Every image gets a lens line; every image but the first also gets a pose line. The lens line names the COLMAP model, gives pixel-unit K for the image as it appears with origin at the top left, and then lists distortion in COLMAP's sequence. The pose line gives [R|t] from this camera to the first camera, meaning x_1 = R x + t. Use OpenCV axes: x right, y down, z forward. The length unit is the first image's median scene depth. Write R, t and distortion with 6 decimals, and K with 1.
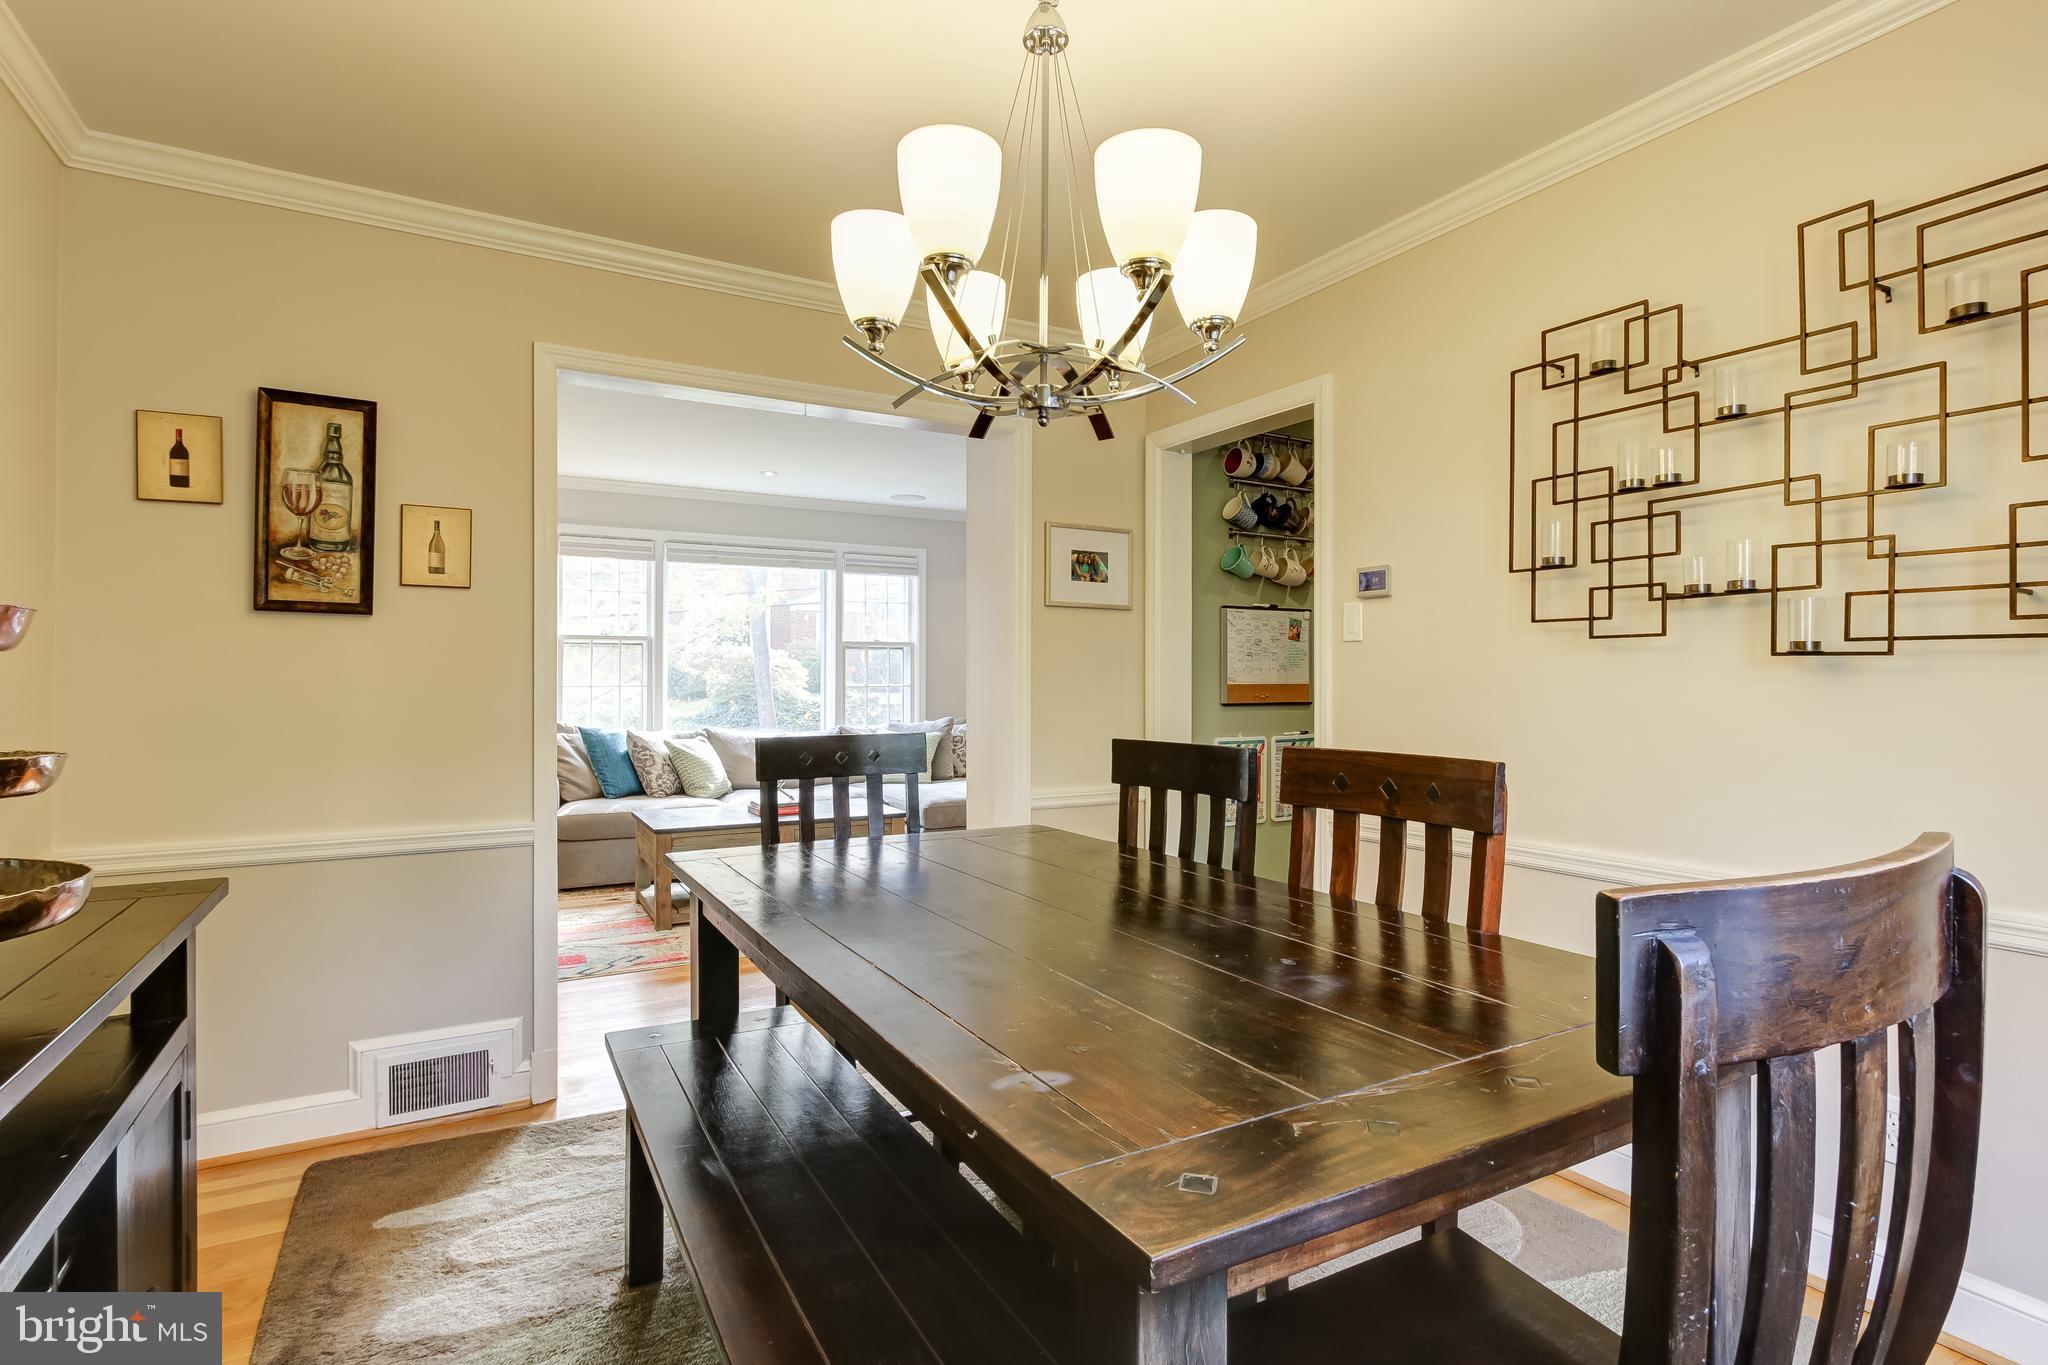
lens RADIAL K [[1005.3, 0, 999.3], [0, 1005.3, 678.3], [0, 0, 1]] dist [-0.000106, 0.000288]
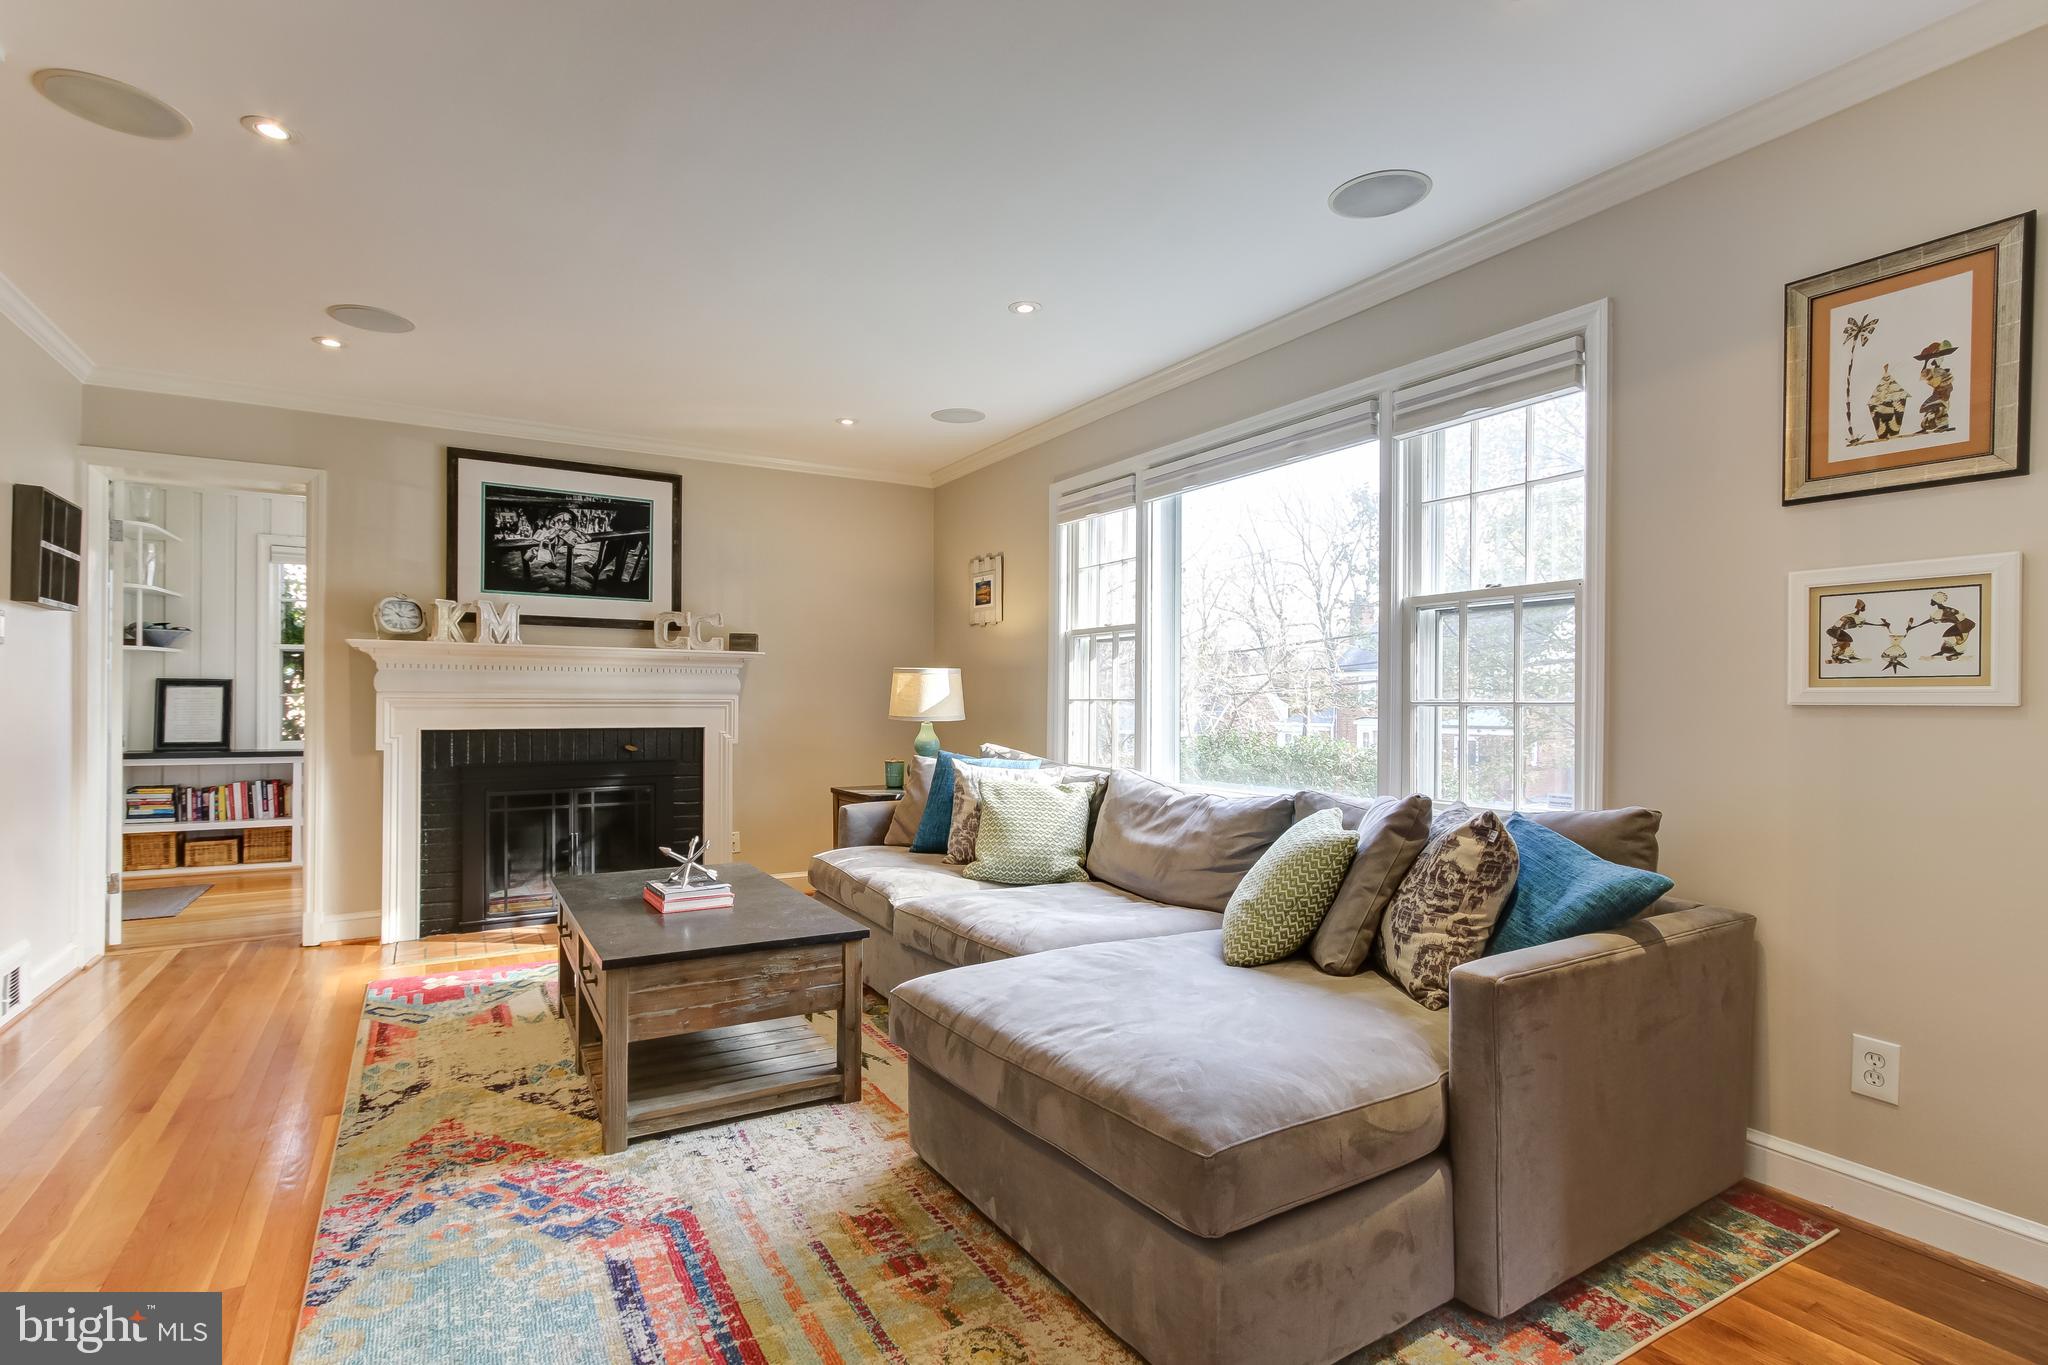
lens RADIAL K [[996.5, 0, 1024.0], [0, 996.5, 682.5], [0, 0, 1]] dist [0.000402, 0.000459]
pose [[0.018472, -0.018177, -0.999664, 0.760862], [-0.005696, 0.999817, -0.018285, 0.023074], [0.999813, 0.006032, 0.018365, 2.419220]]
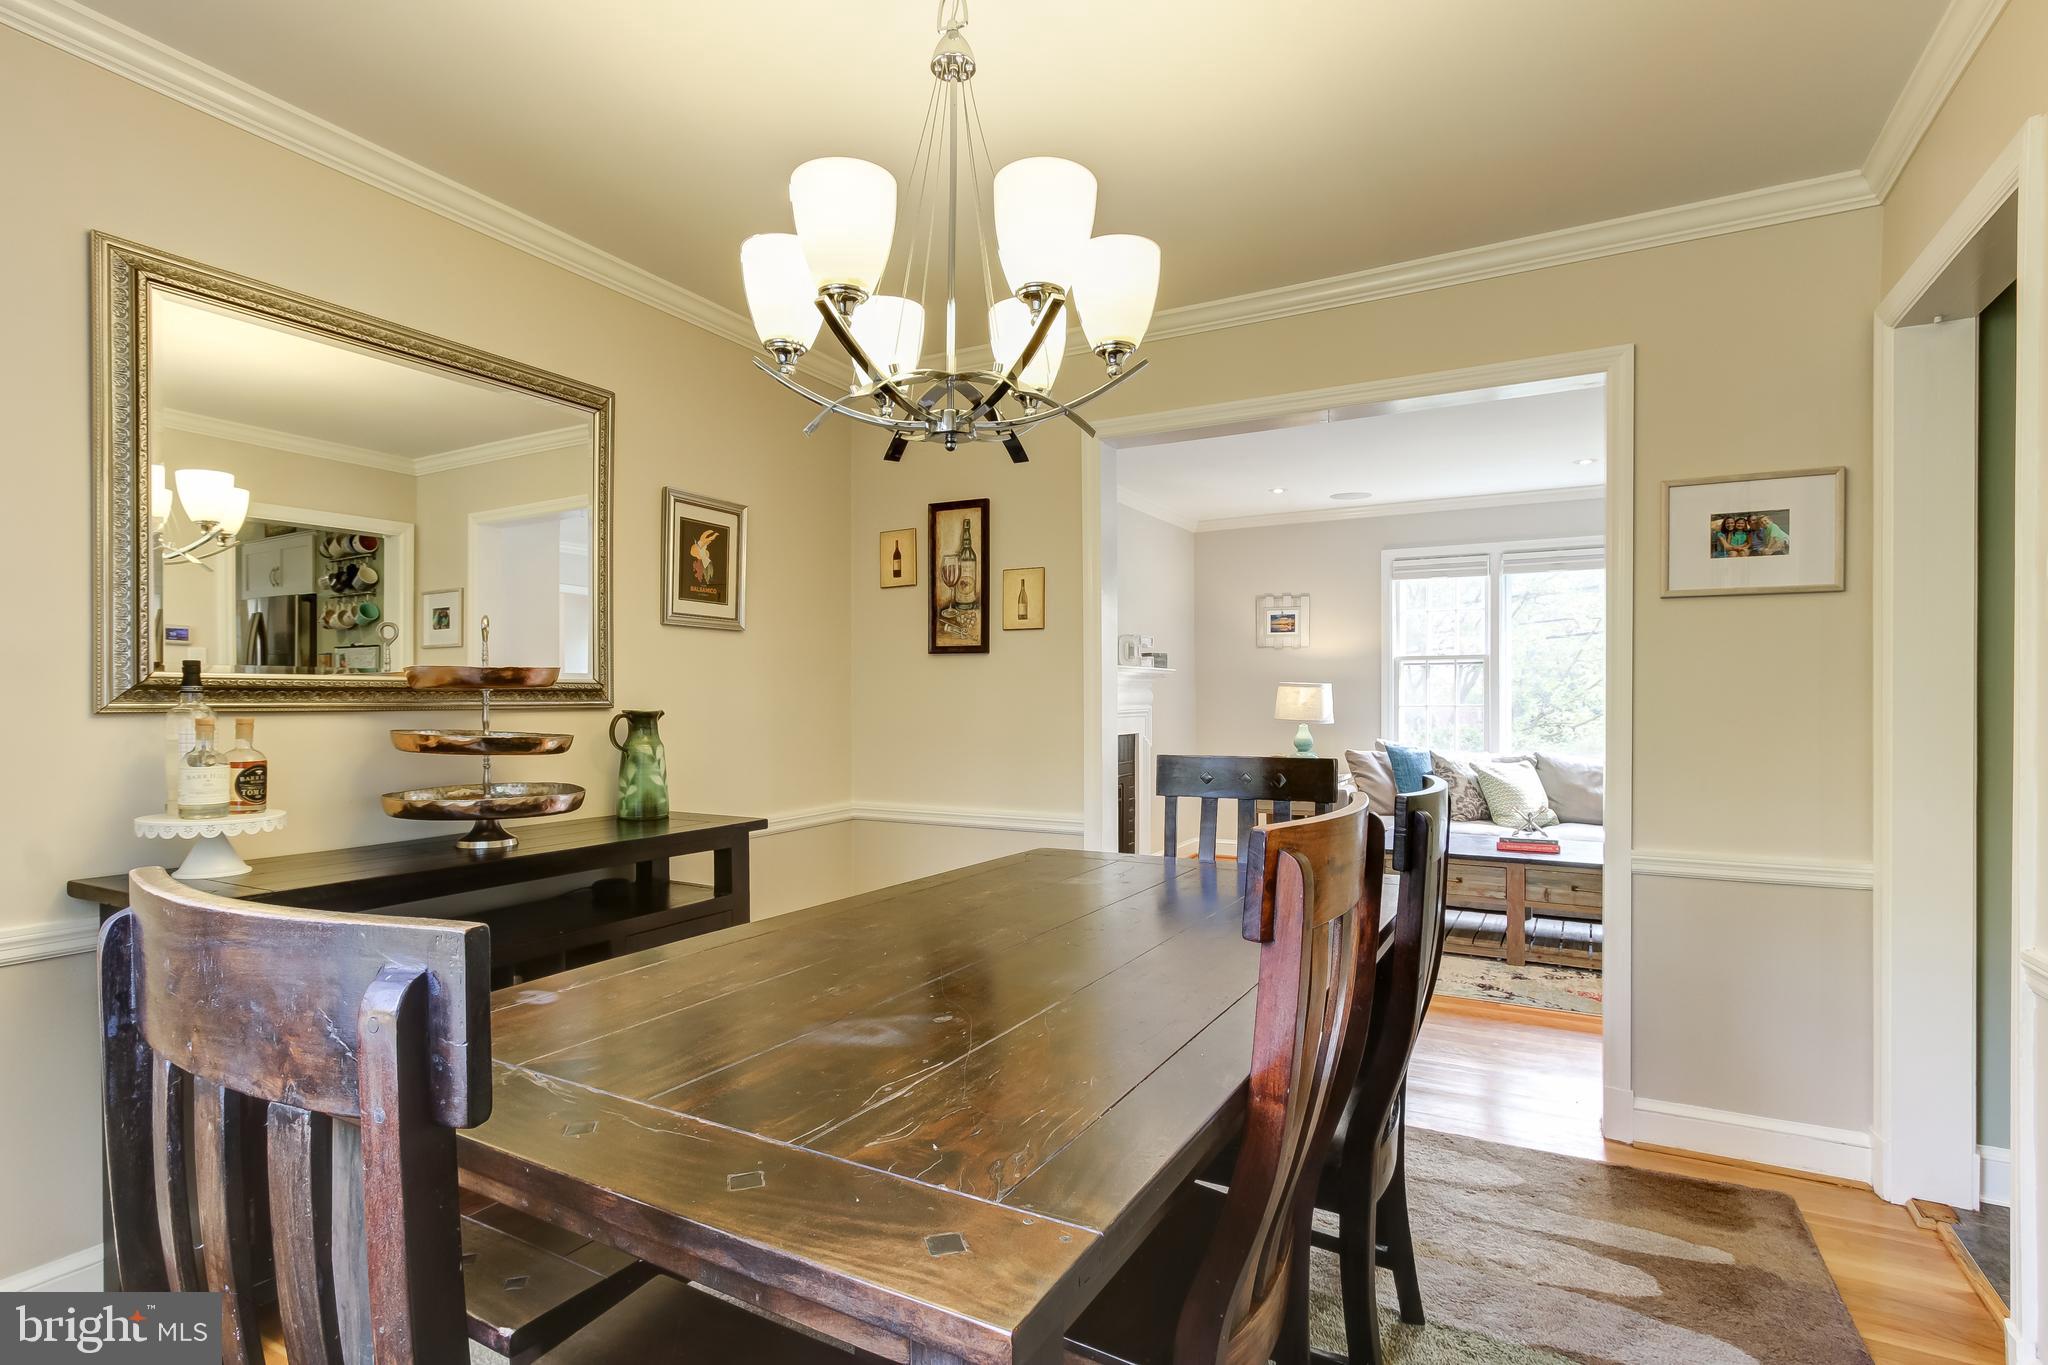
lens RADIAL K [[990.9, 0, 1028.9], [0, 990.9, 706.4], [0, 0, 1]] dist [-0.001681, -0.000270]
pose [[0.540362, 0.005096, -0.841417, 0.559352], [0.002370, 0.999968, 0.007578, -0.000123], [0.841429, -0.006089, 0.540333, 0.316382]]
